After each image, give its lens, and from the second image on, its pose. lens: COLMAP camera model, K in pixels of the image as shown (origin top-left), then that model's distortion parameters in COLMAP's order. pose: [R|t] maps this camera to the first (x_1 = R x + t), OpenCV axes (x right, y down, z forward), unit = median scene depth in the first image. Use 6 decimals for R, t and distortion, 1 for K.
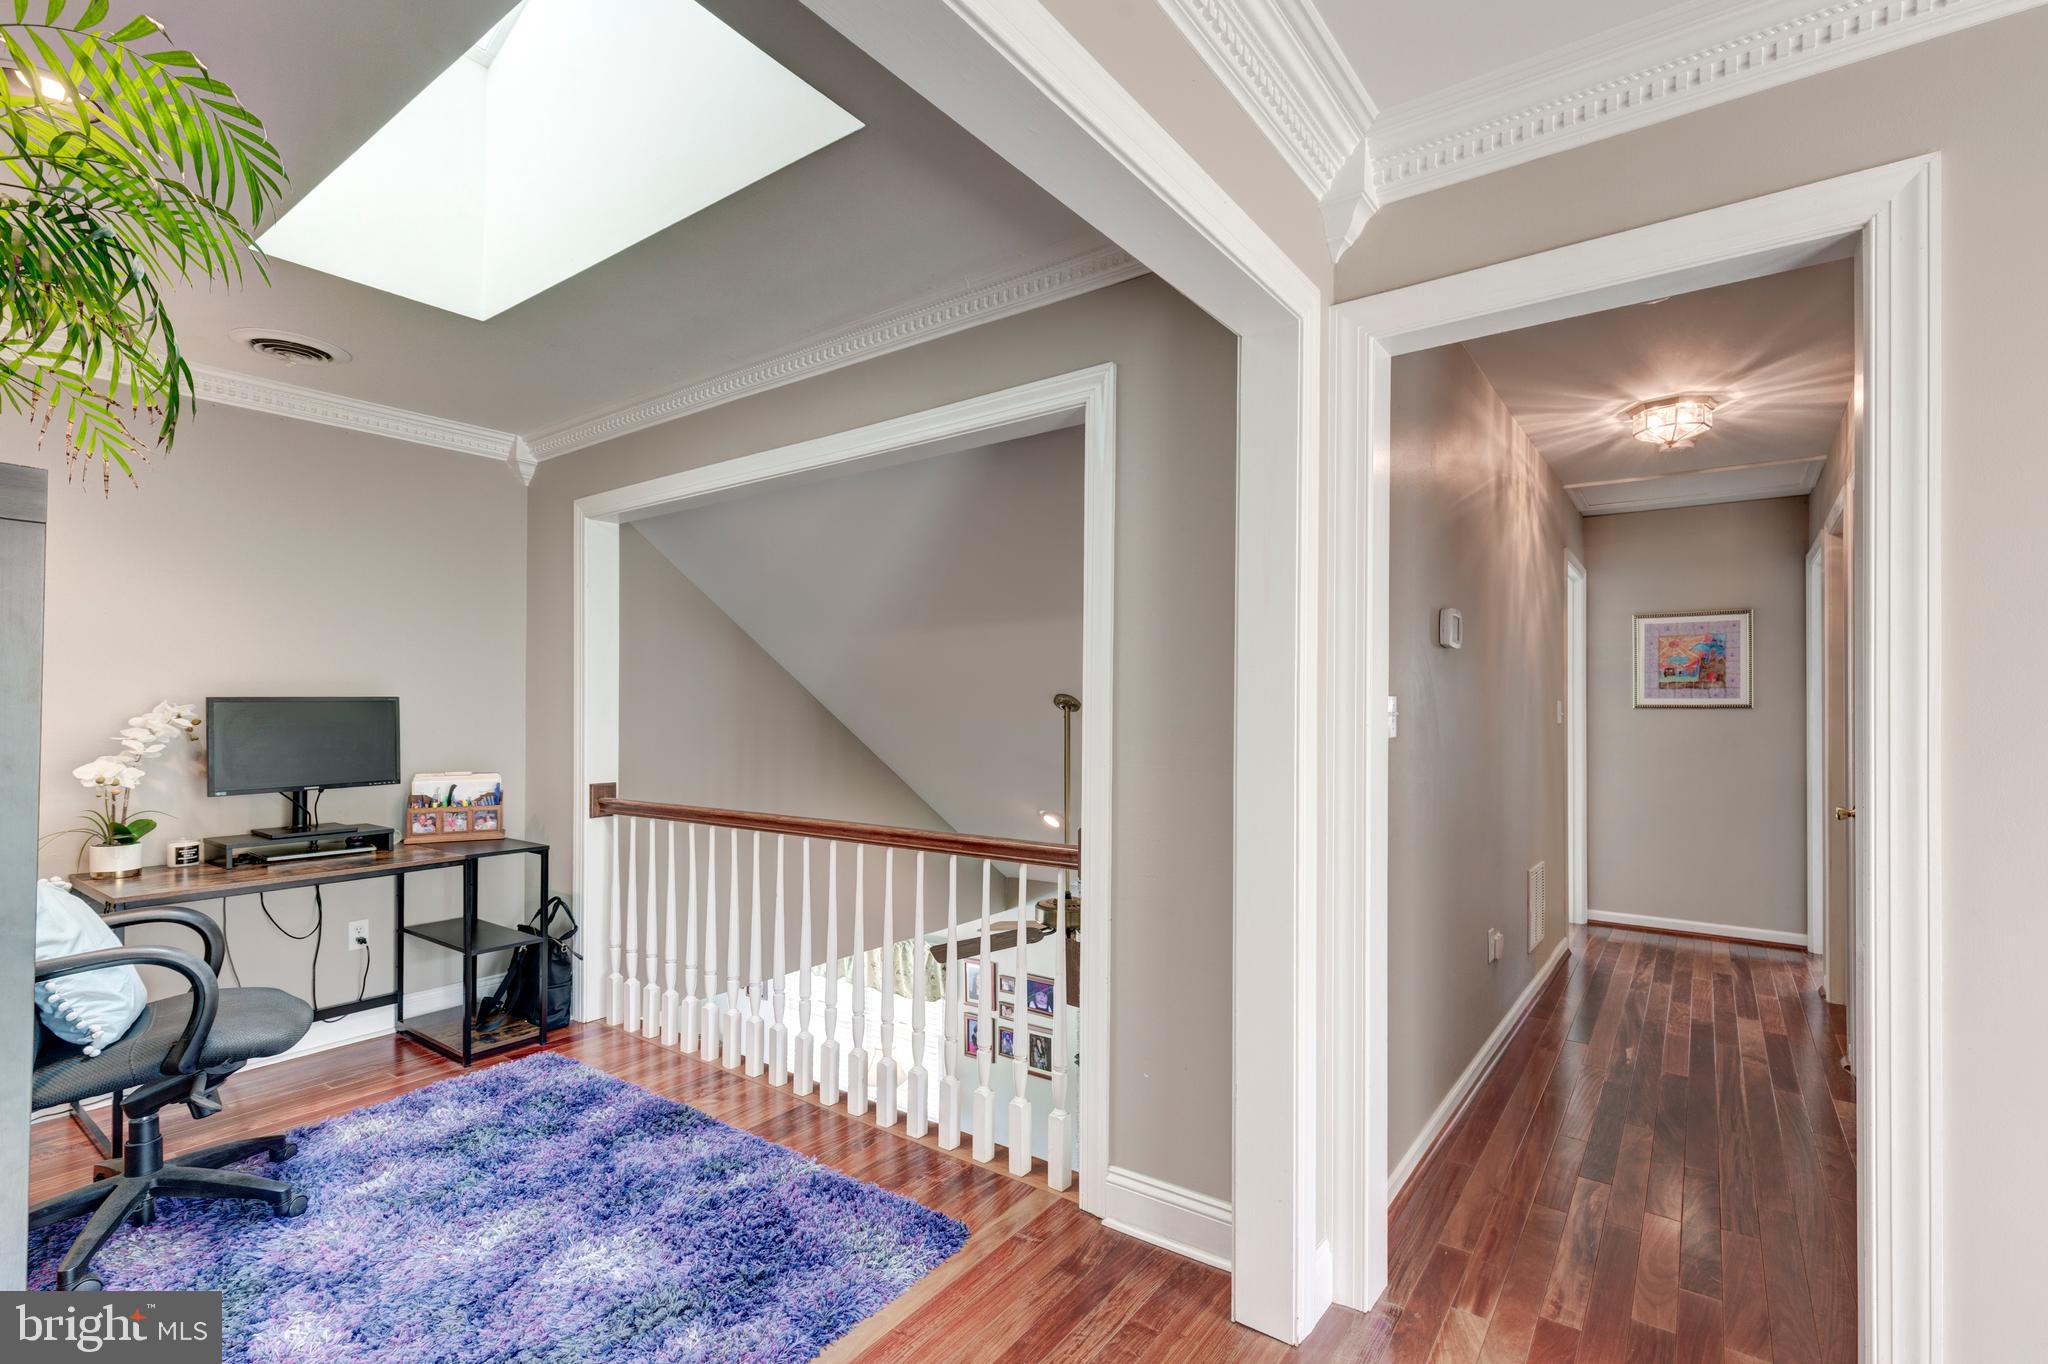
lens RADIAL K [[920.6, 0, 985.2], [0, 920.6, 690.3], [0, 0, 1]] dist [0.005123, -0.001087]
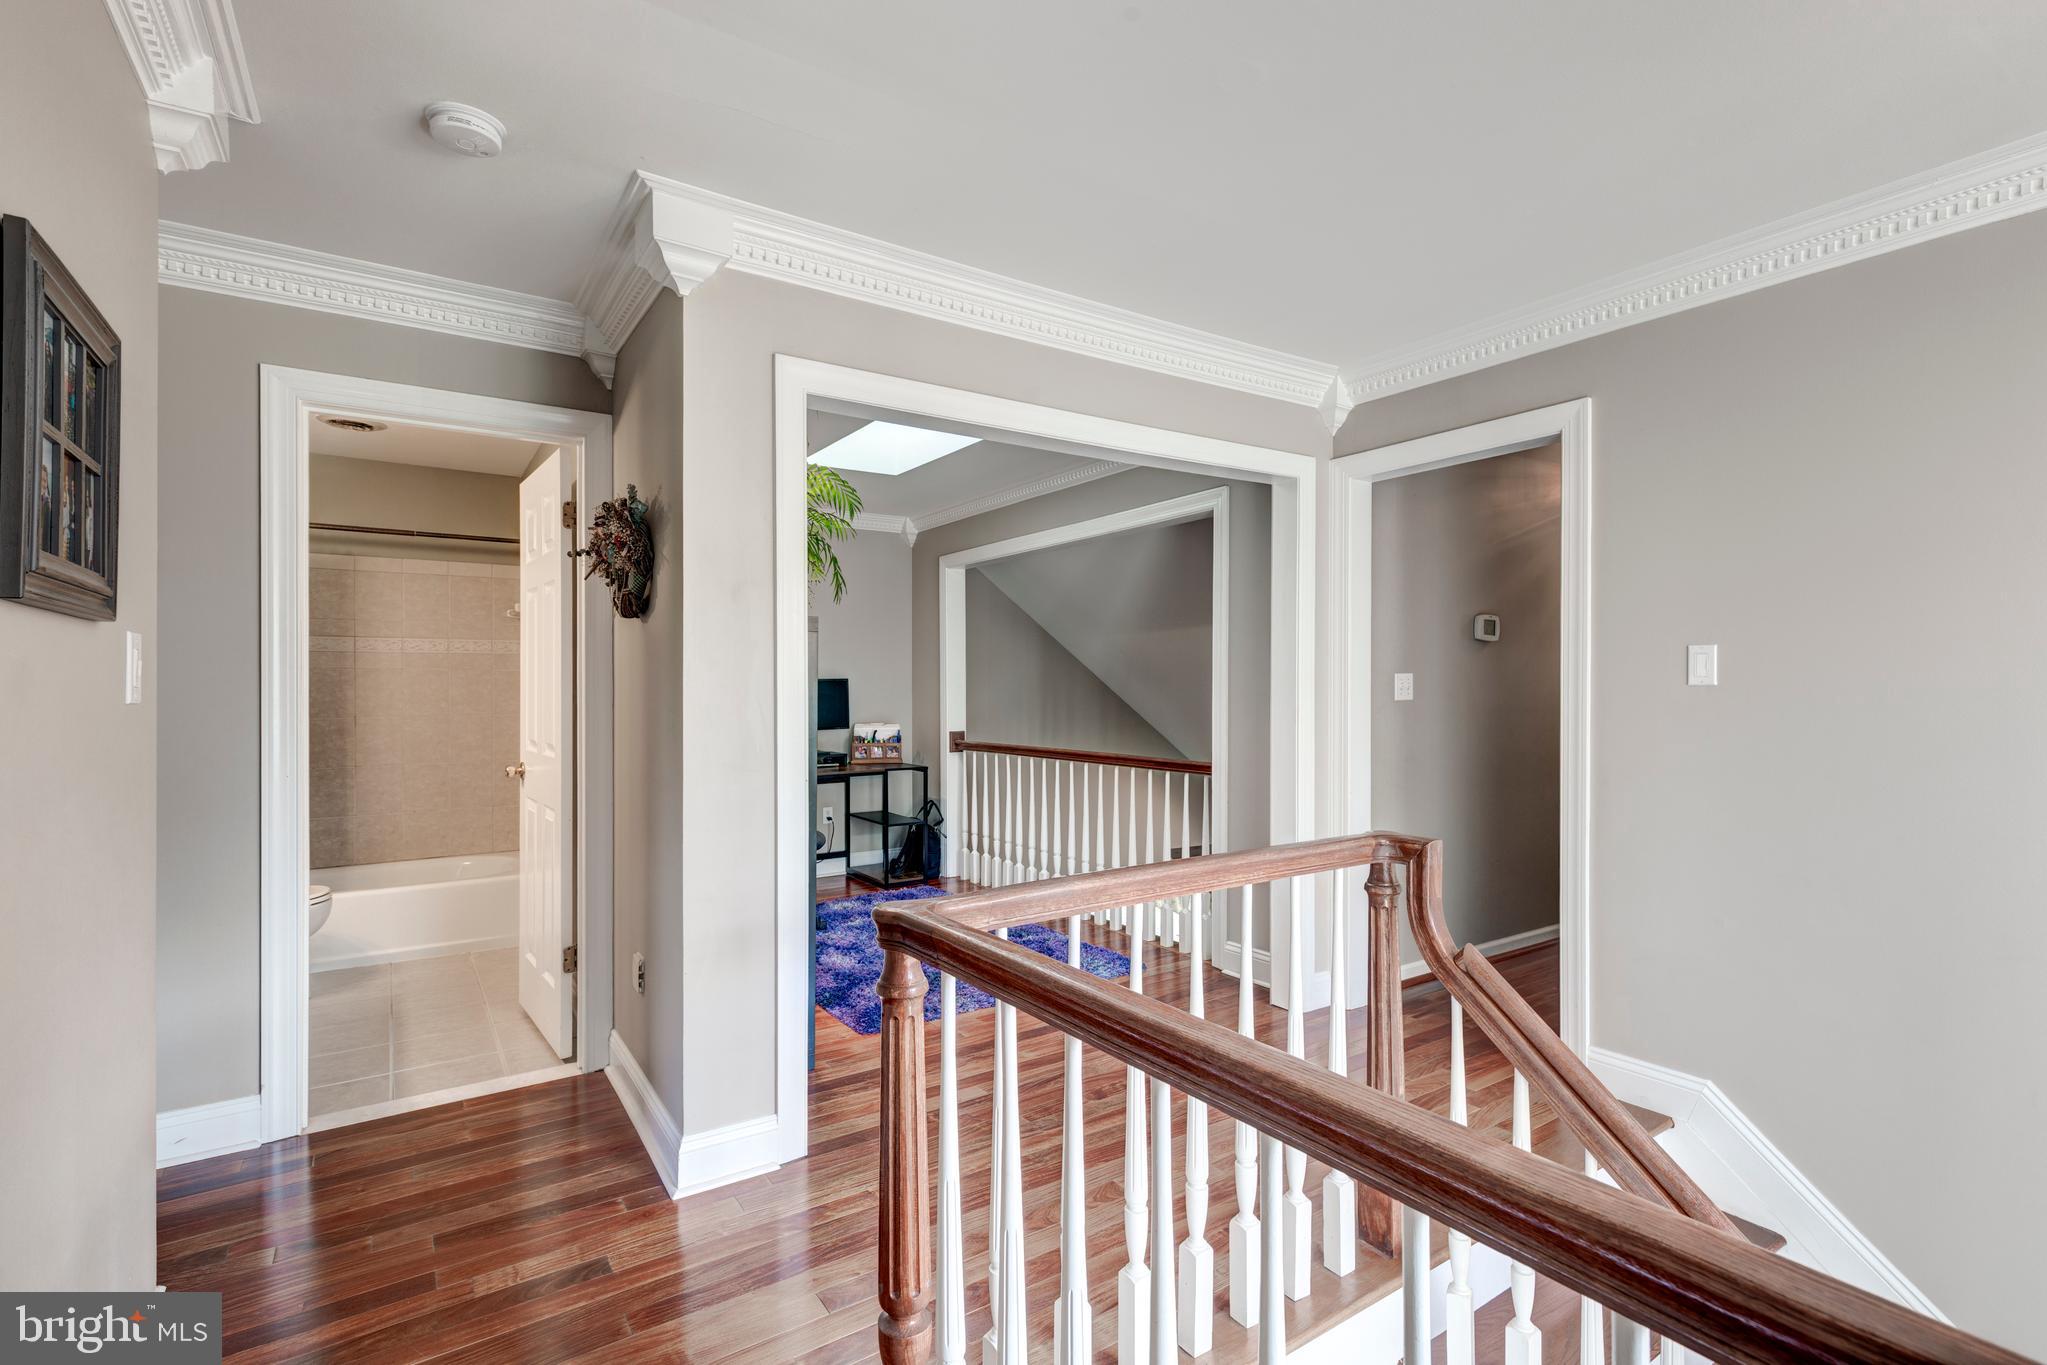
lens RADIAL K [[920.2, 0, 1023.5], [0, 920.2, 680.6], [0, 0, 1]] dist [0.005123, -0.001087]
pose [[0.950542, -0.003312, -0.310578, 0.204595], [0.006908, 0.999921, 0.010480, -0.003986], [0.310519, -0.012107, 0.950490, -0.514904]]
